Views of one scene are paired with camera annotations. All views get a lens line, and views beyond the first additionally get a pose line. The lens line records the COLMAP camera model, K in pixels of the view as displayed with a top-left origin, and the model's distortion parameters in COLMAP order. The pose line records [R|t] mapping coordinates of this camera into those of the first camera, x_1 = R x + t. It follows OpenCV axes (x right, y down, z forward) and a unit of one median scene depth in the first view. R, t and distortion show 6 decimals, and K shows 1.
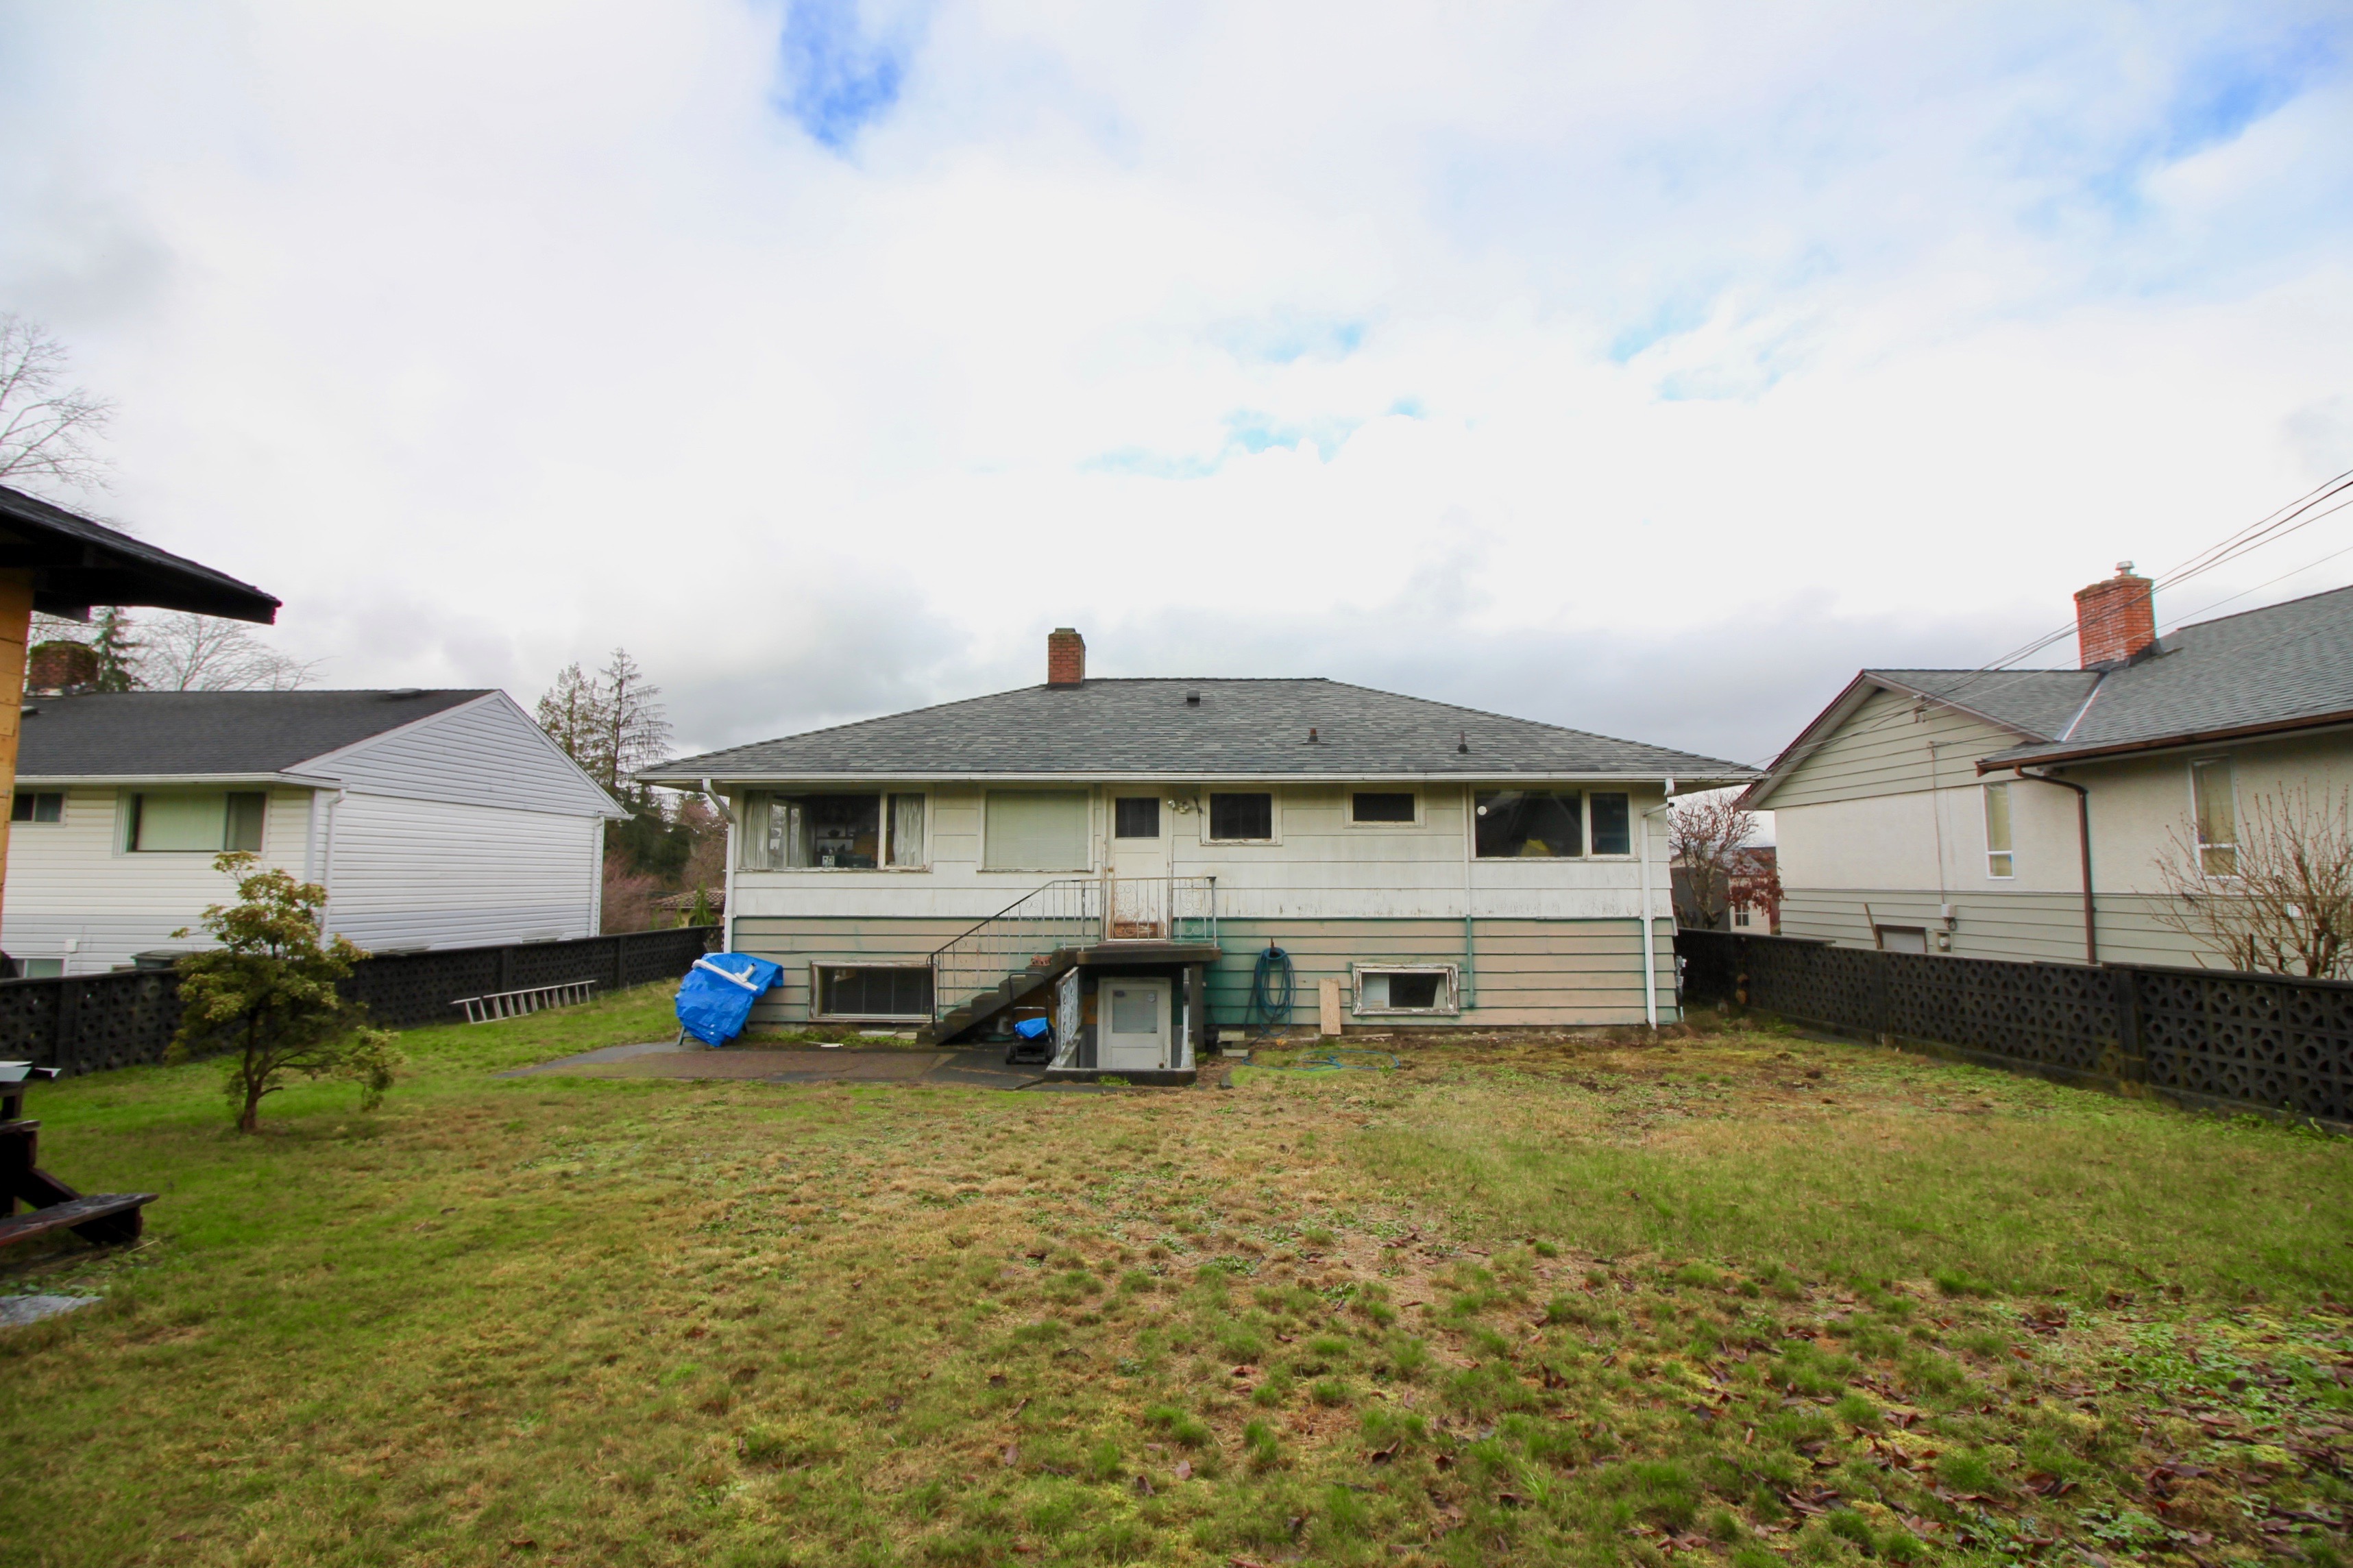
lens RADIAL K [[1086.8, 0, 1176.5], [0, 1086.8, 784.0], [0, 0, 1]] dist [0.000846, -0.011412]
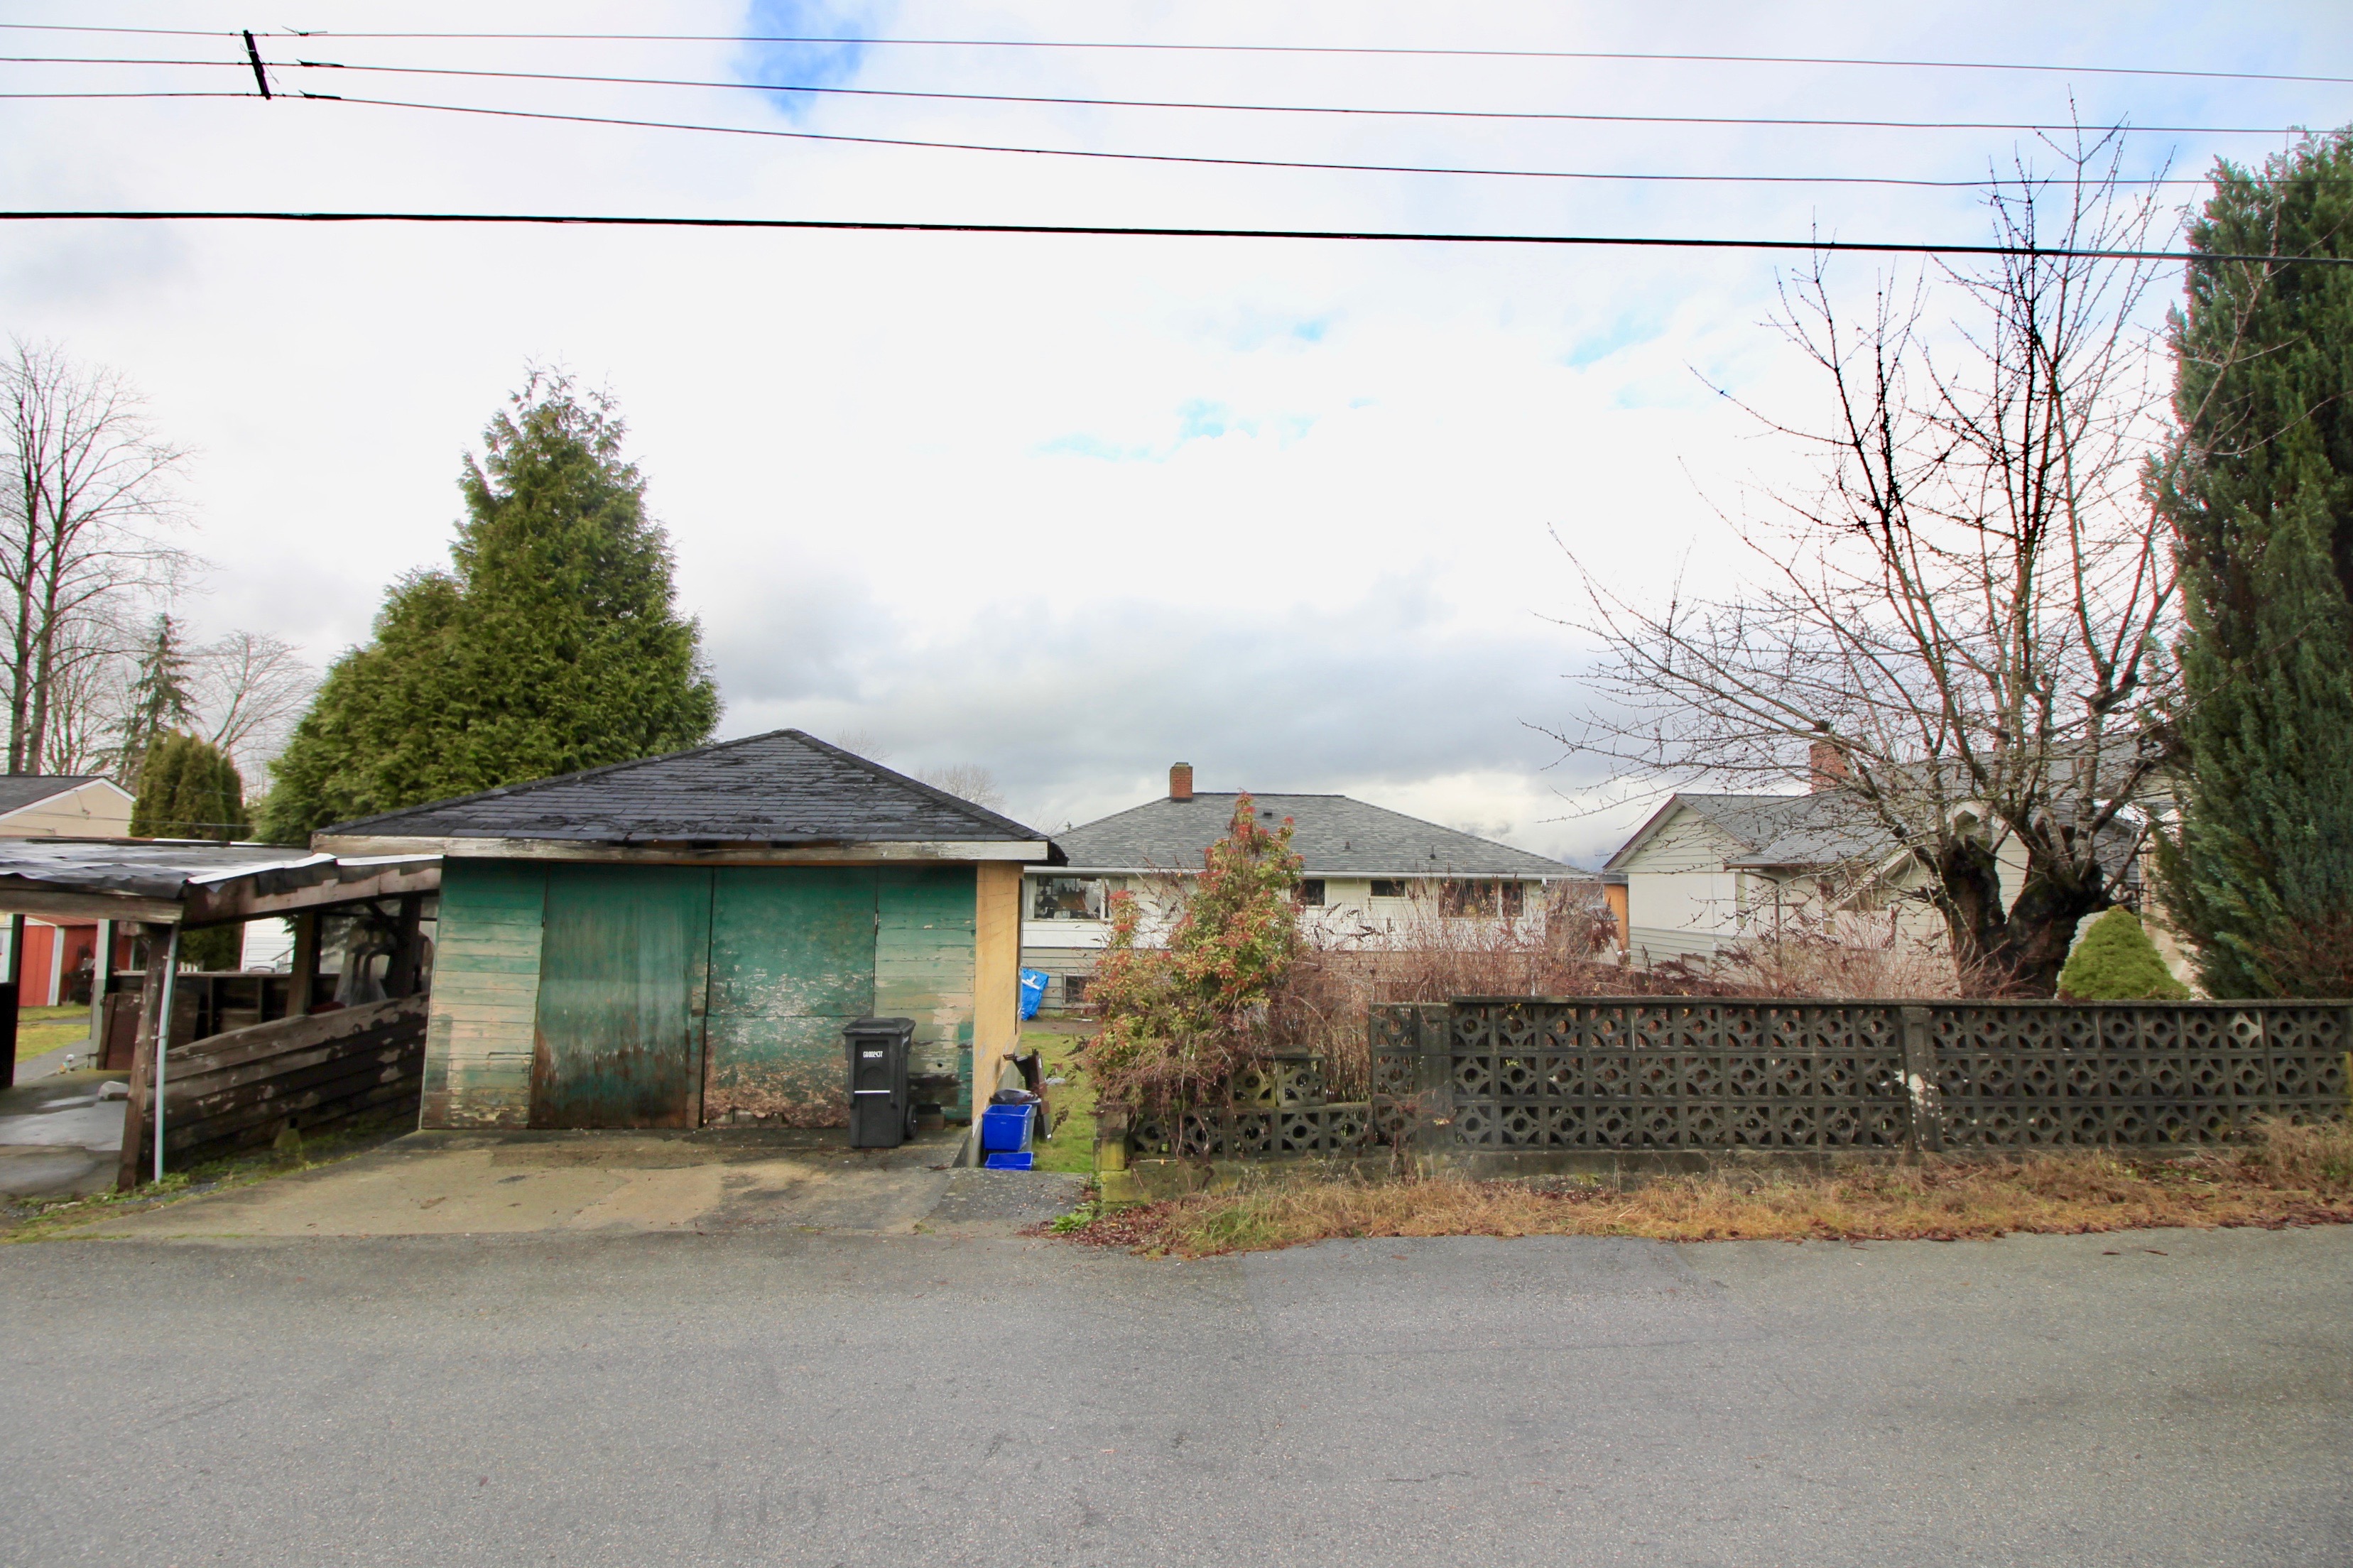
lens RADIAL K [[1086.8, 0, 1176.5], [0, 1086.8, 784.0], [0, 0, 1]] dist [0.000846, -0.011412]
pose [[0.999219, 0.010261, 0.038155, -0.225618], [-0.010250, 0.999947, -0.000479, -0.146241], [-0.038158, 0.000087, 0.999272, -0.777428]]
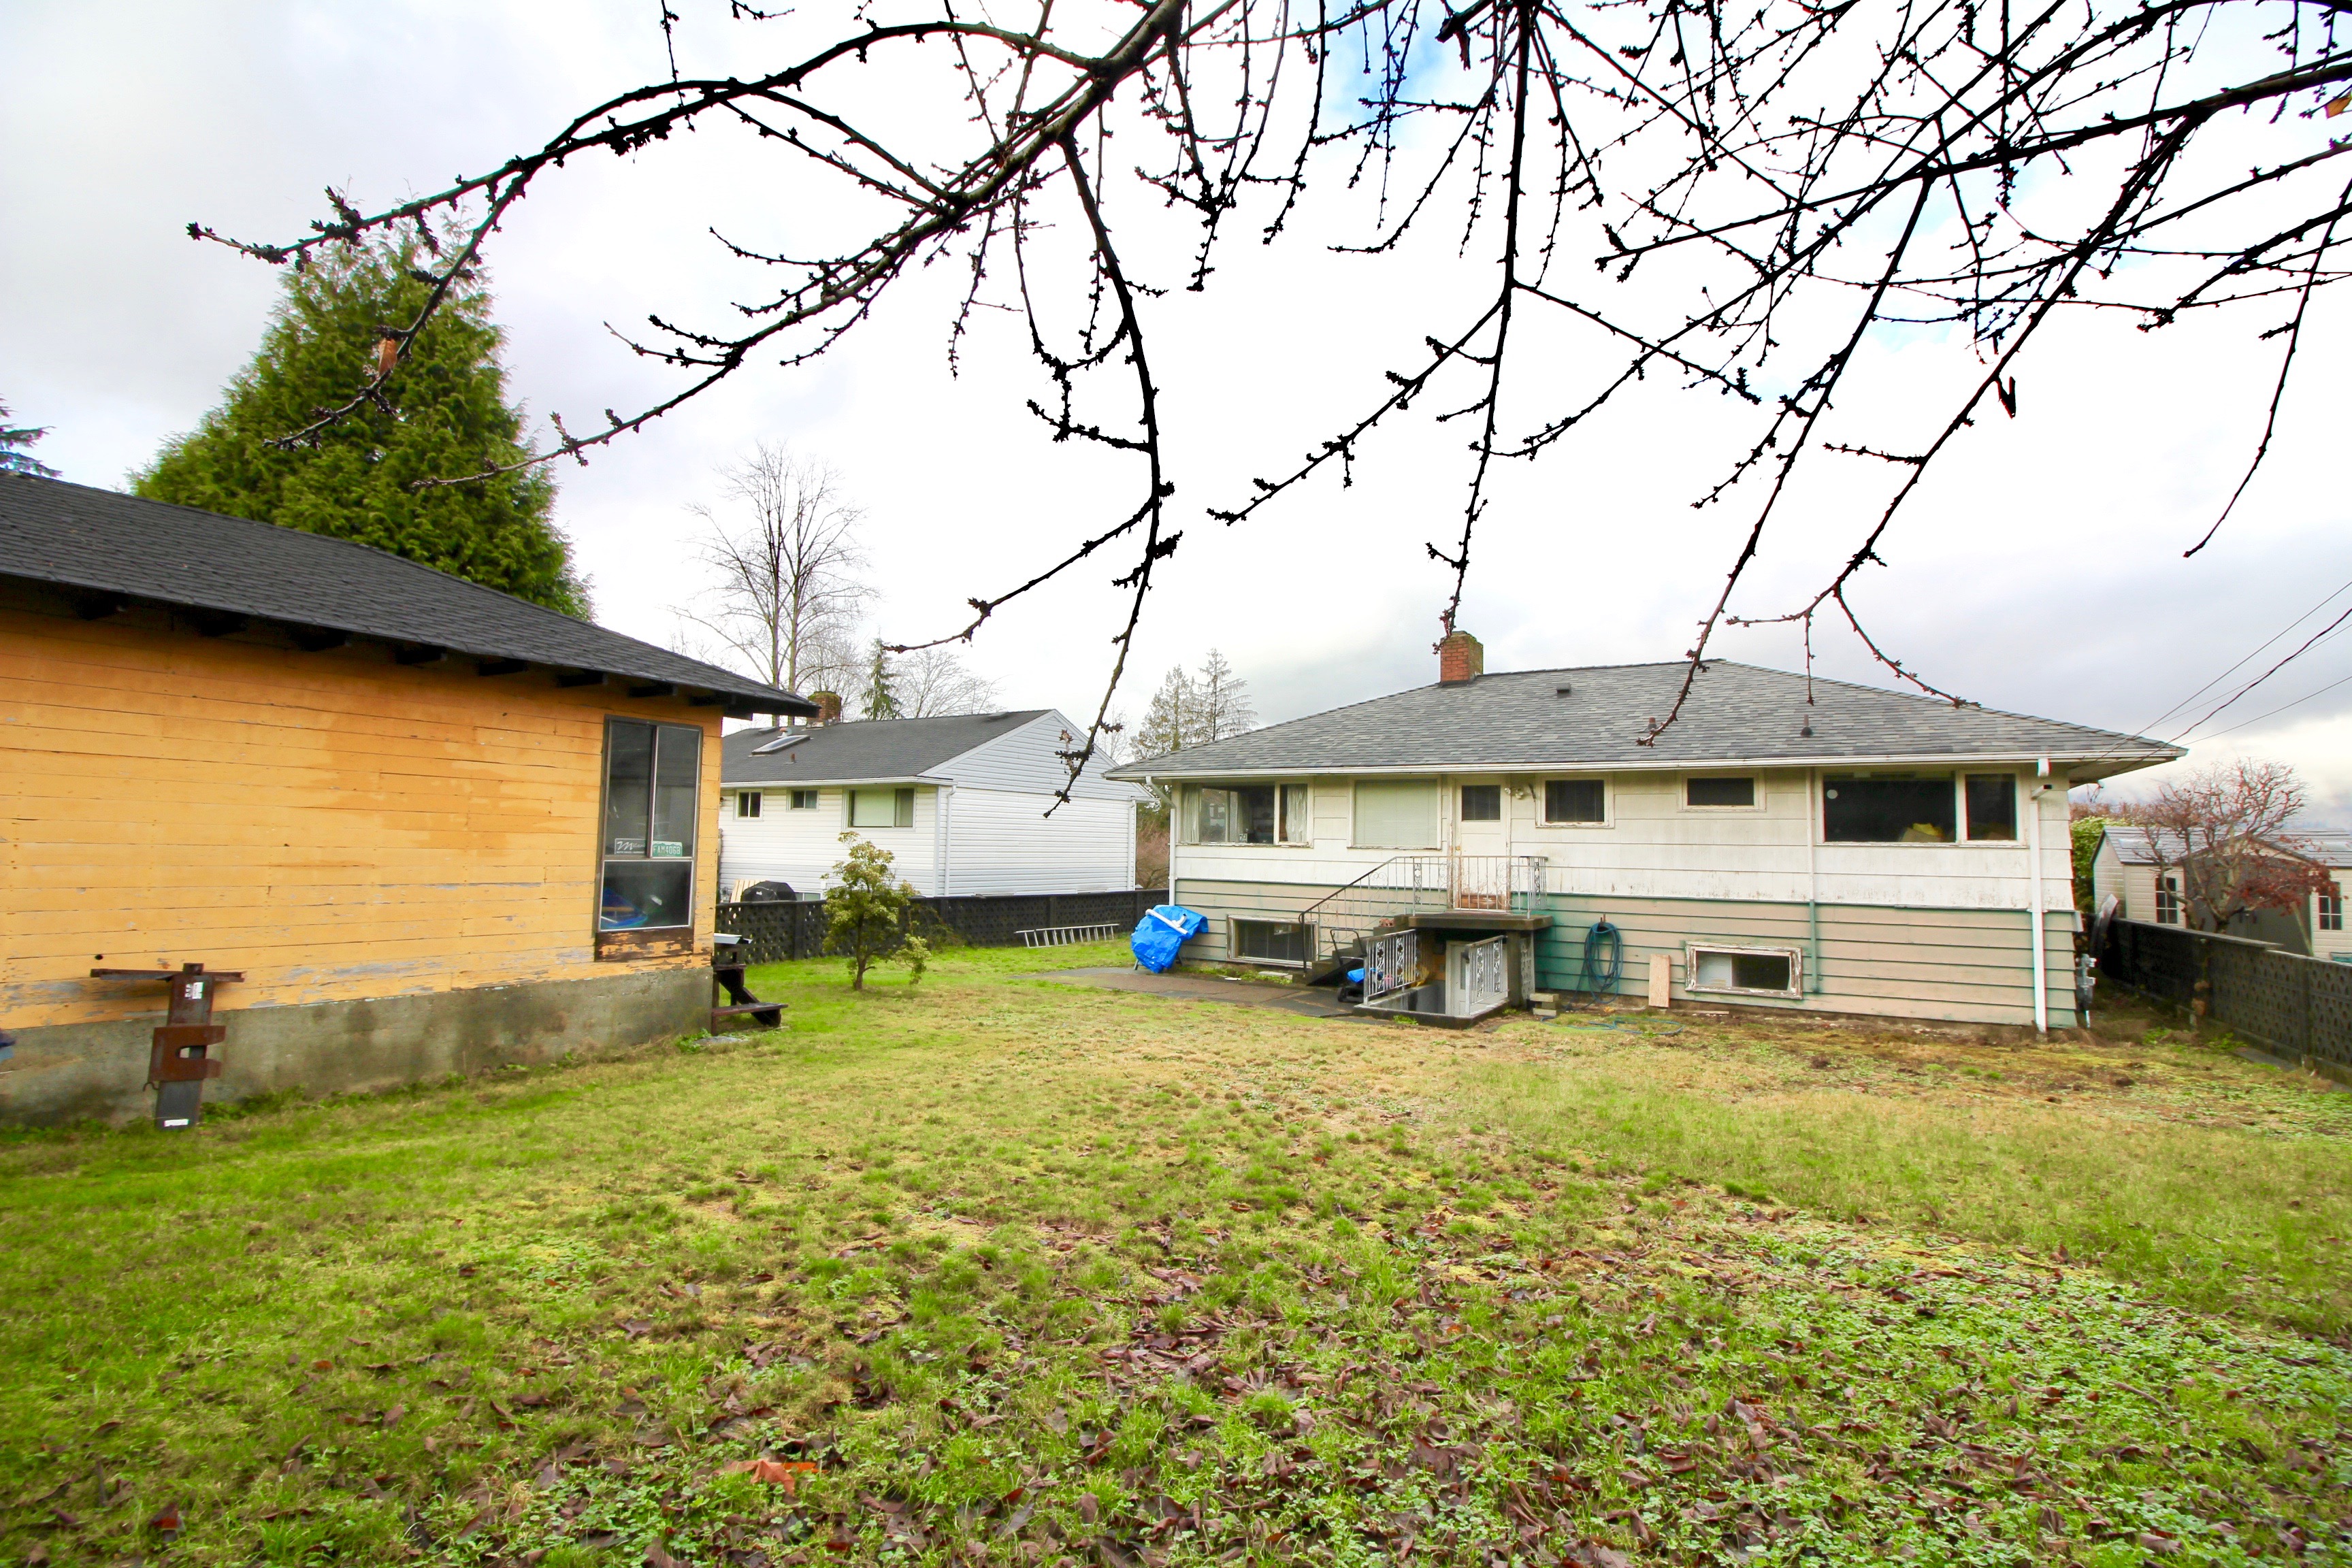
lens RADIAL K [[1059.1, 0, 1174.4], [0, 1059.1, 770.3], [0, 0, 1]] dist [0.001770, -0.010591]
pose [[0.867286, -0.019728, -0.497420, 0.244099], [0.025135, 0.999675, 0.004177, -0.016222], [0.497176, -0.016126, 0.867500, -0.126765]]
